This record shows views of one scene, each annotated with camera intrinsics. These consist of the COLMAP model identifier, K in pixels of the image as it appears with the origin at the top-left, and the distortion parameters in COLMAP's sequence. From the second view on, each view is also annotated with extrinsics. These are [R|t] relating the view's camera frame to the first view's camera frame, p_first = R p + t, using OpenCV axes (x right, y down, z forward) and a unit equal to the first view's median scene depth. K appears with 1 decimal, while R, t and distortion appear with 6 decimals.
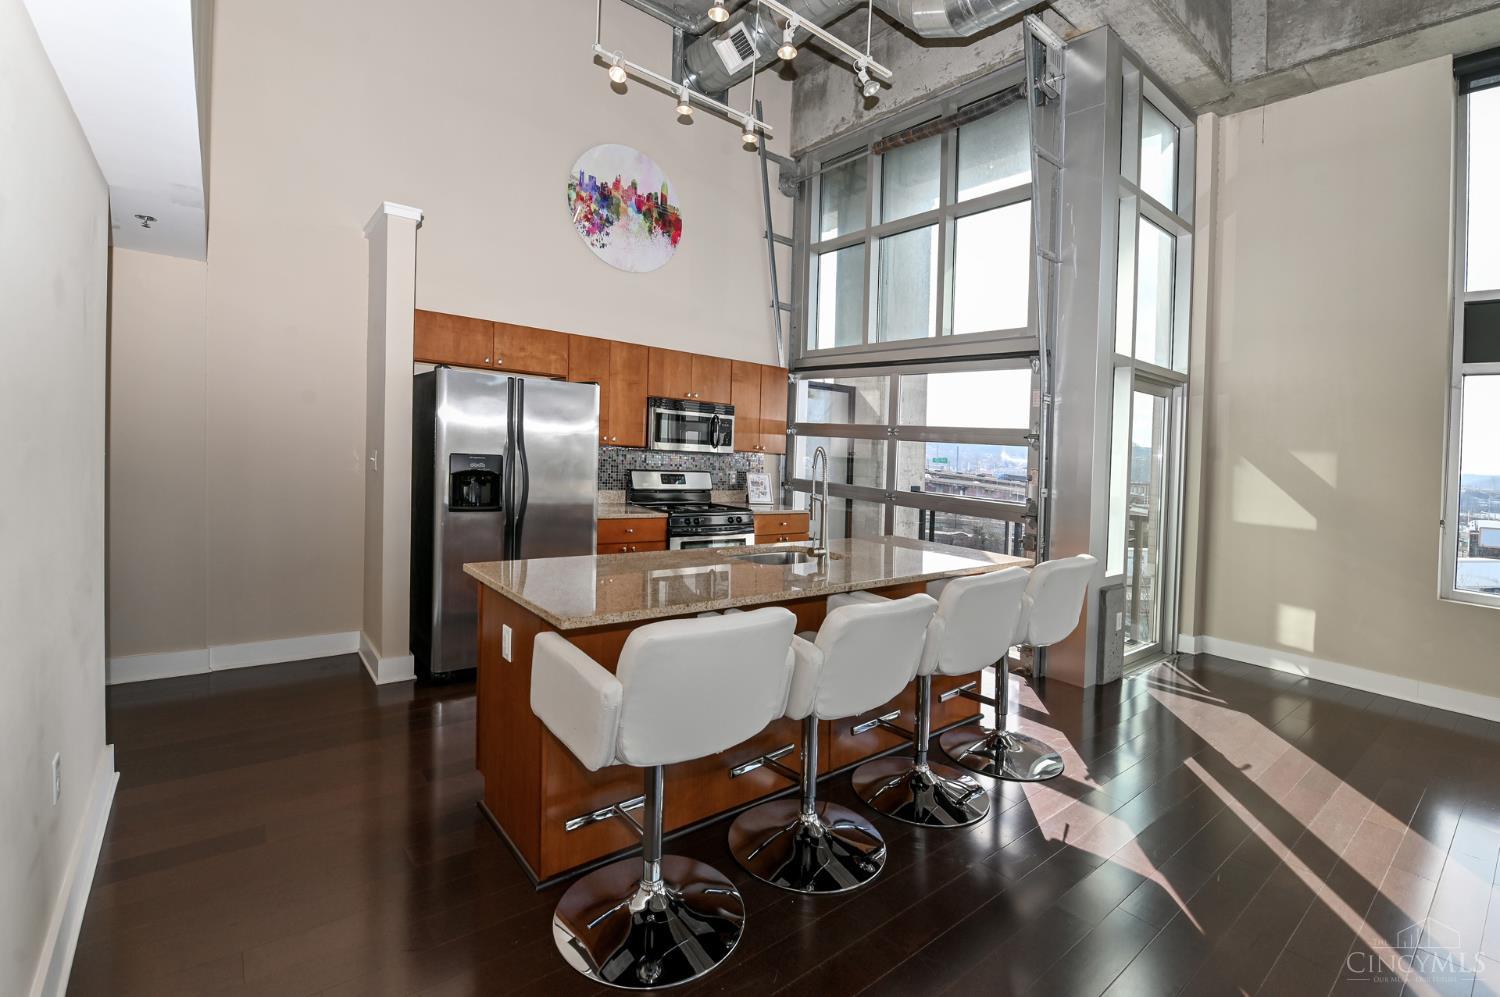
lens RADIAL K [[675.4, 0, 762.4], [0, 675.4, 478.3], [0, 0, 1]] dist [-0.004211, -0.006025]
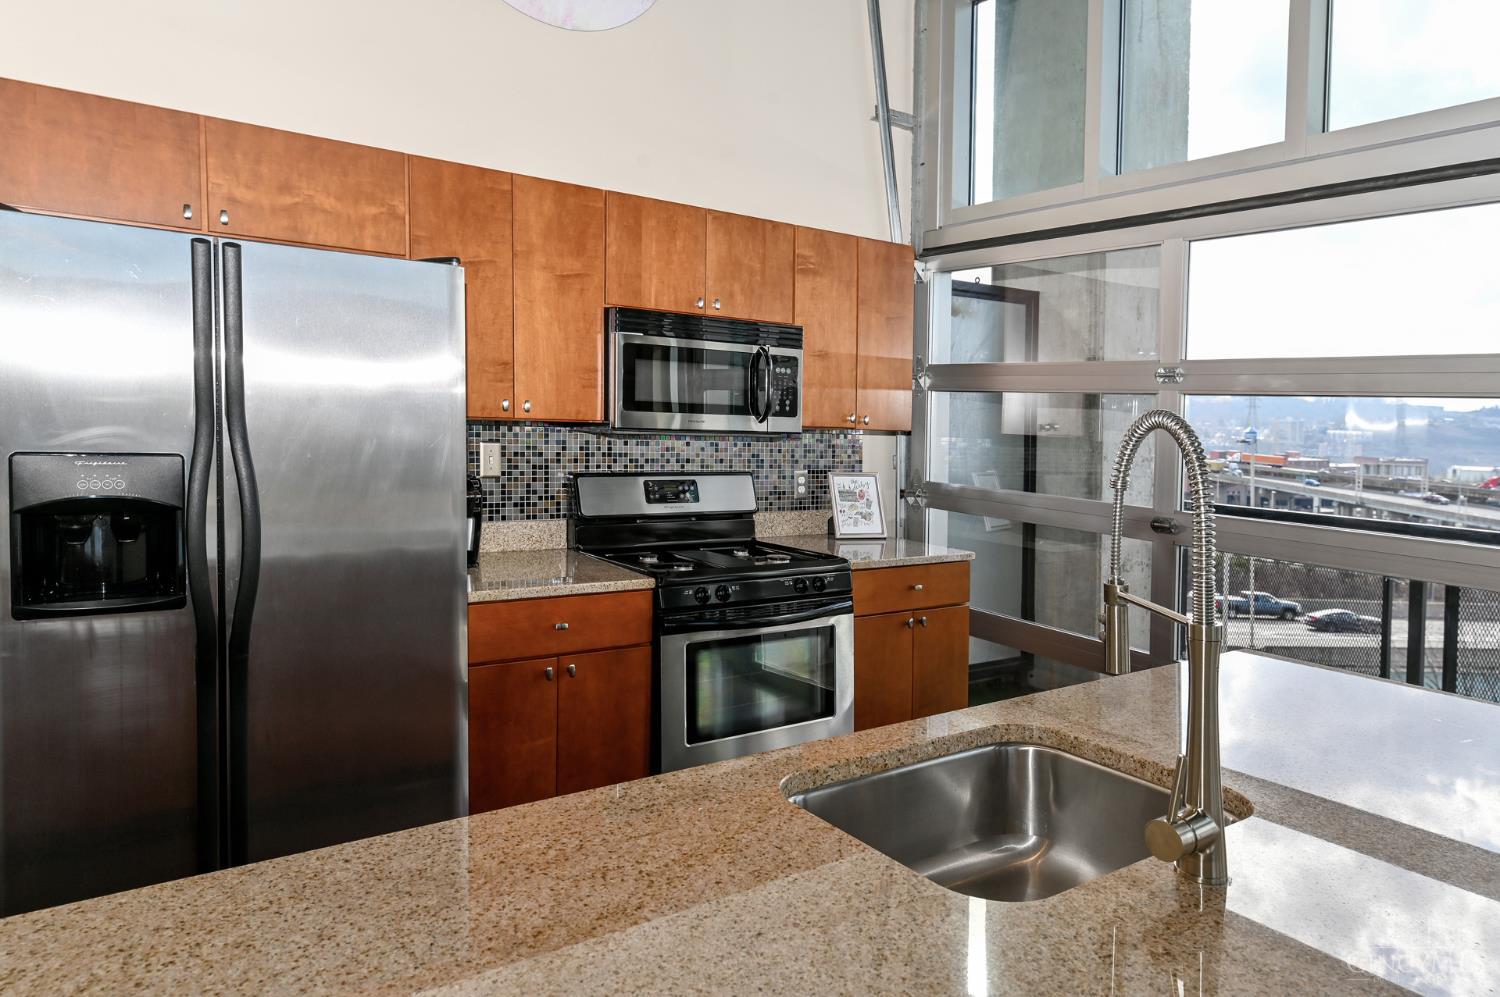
lens RADIAL K [[980.4, 0, 768.2], [0, 980.4, 462.5], [0, 0, 1]] dist [0.038209, 0.000814]
pose [[0.997990, -0.020256, -0.060051, -0.028229], [0.020093, 0.999793, -0.003319, -0.015930], [0.060106, 0.002106, 0.998190, 0.361388]]
